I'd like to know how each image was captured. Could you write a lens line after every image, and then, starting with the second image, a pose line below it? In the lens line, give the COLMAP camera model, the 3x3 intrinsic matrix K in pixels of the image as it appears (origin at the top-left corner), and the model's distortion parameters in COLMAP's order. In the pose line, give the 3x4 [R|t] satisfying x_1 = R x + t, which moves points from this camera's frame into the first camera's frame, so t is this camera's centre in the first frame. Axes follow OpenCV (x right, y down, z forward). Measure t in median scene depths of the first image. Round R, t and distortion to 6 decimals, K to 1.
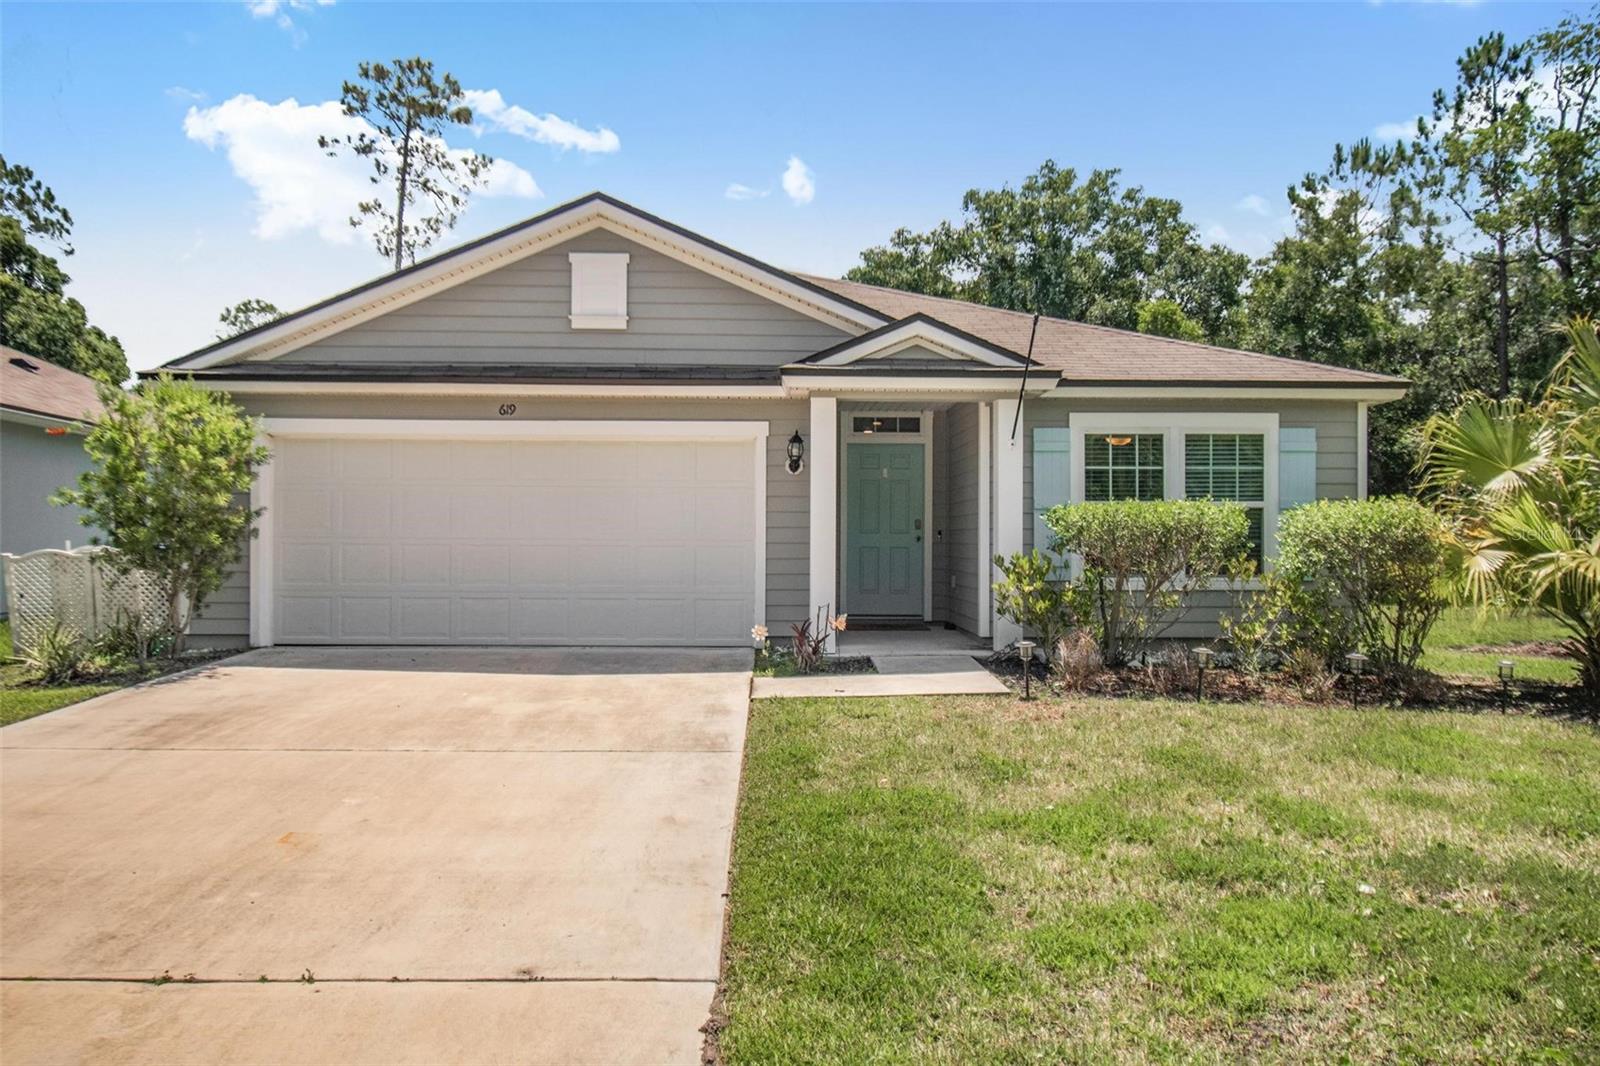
lens RADIAL K [[1123.5, 0, 790.9], [0, 1123.5, 525.7], [0, 0, 1]] dist [0.018668, -0.038616]
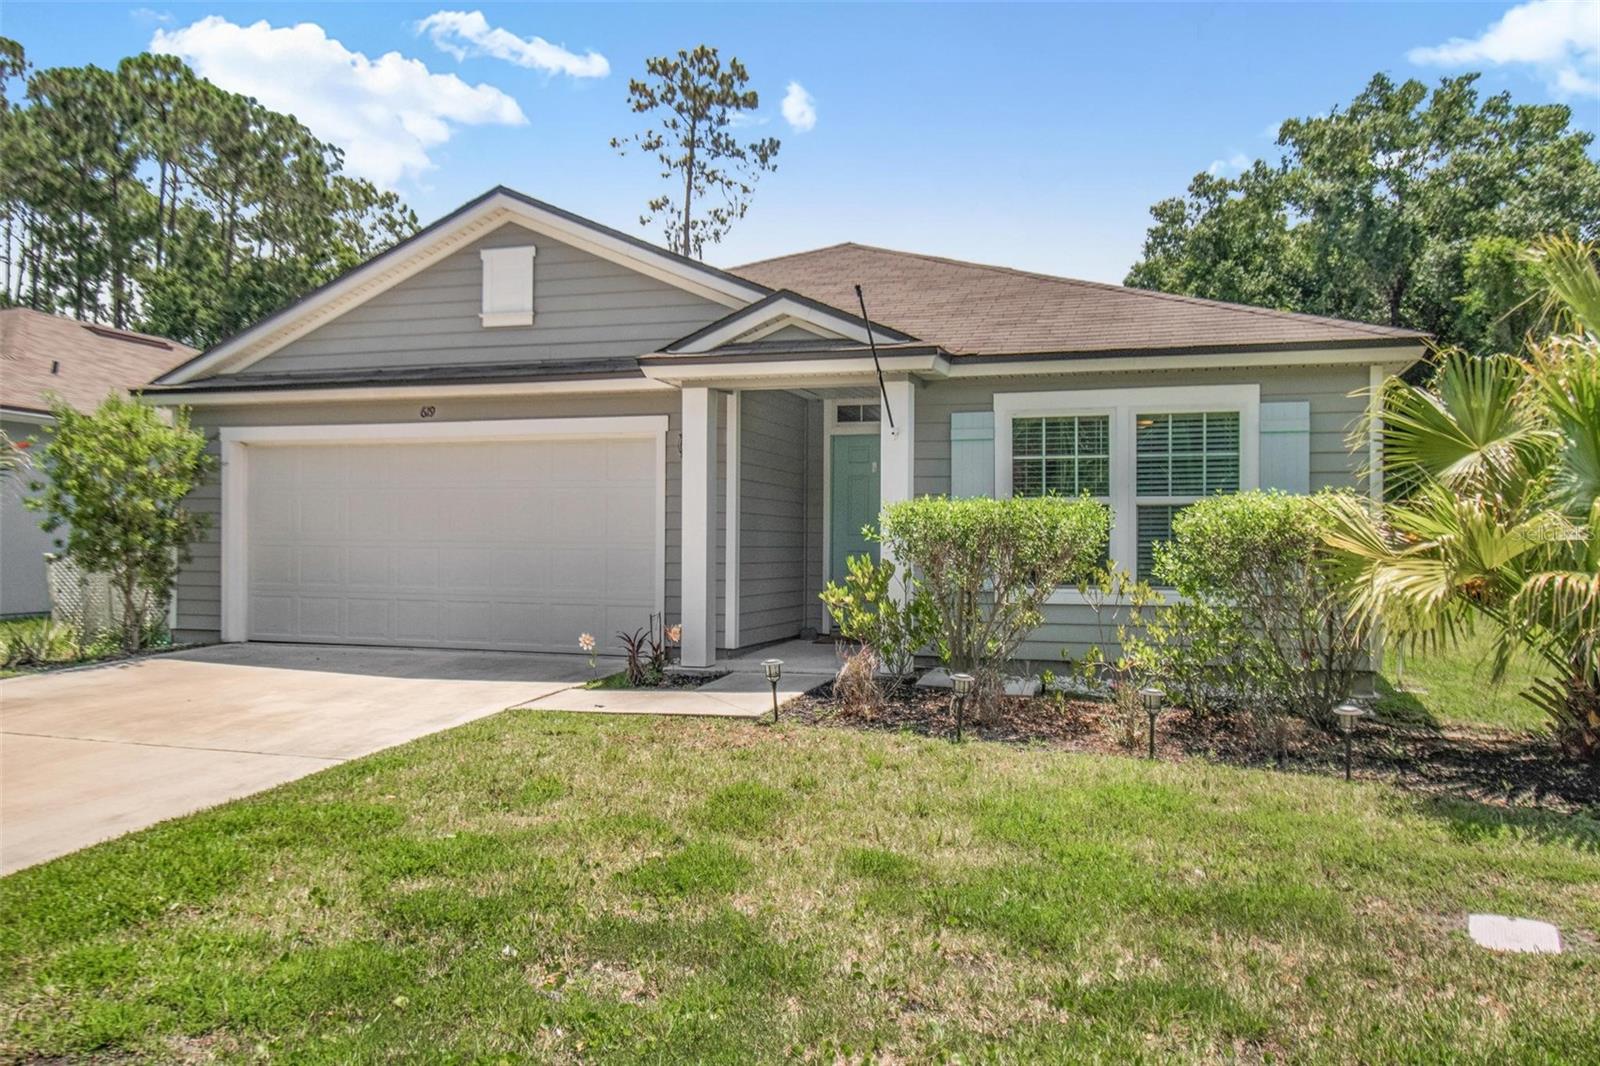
lens RADIAL K [[1233.5, 0, 789.0], [0, 1233.5, 527.2], [0, 0, 1]] dist [0.004633, -0.006239]
pose [[0.943644, -0.002042, -0.330955, 0.412272], [0.002583, 0.999996, 0.001196, -0.001337], [0.330951, -0.001983, 0.943646, 0.071787]]
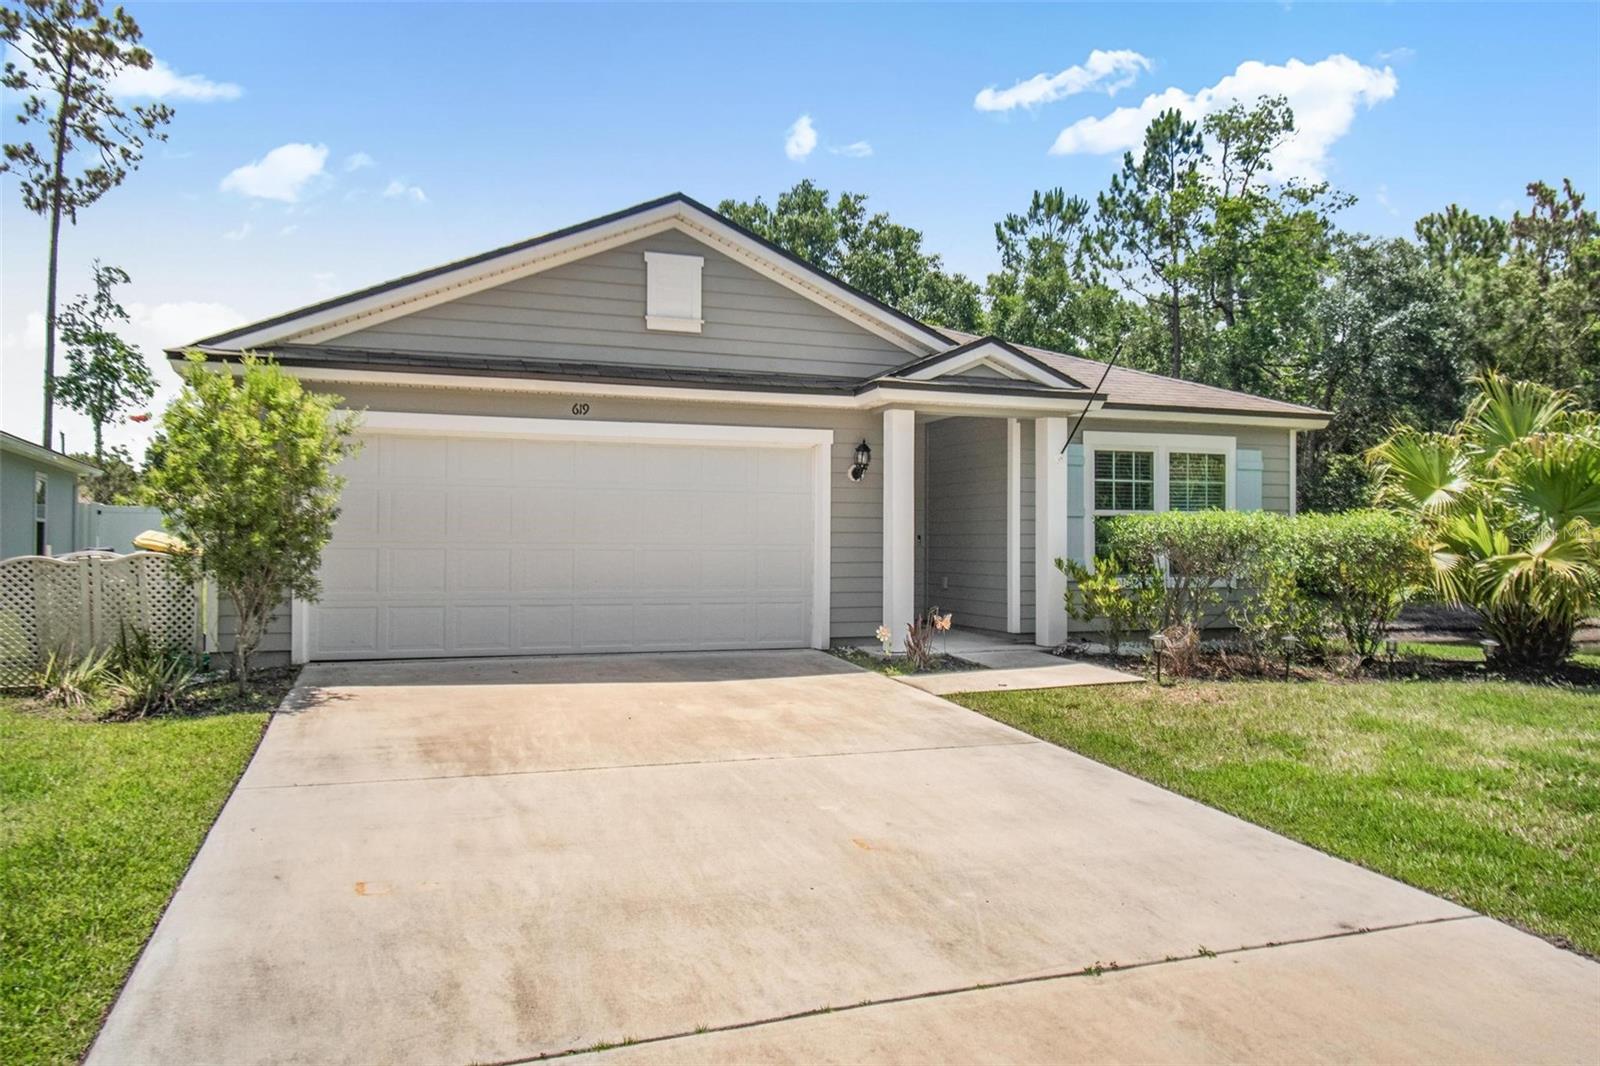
lens RADIAL K [[1123.5, 0, 794.4], [0, 1123.5, 524.9], [0, 0, 1]] dist [0.018668, -0.038616]
pose [[0.948207, 0.005192, 0.317612, -0.382843], [-0.004823, 0.999986, -0.001949, -0.003150], [-0.317617, 0.000317, 0.948219, 0.029467]]
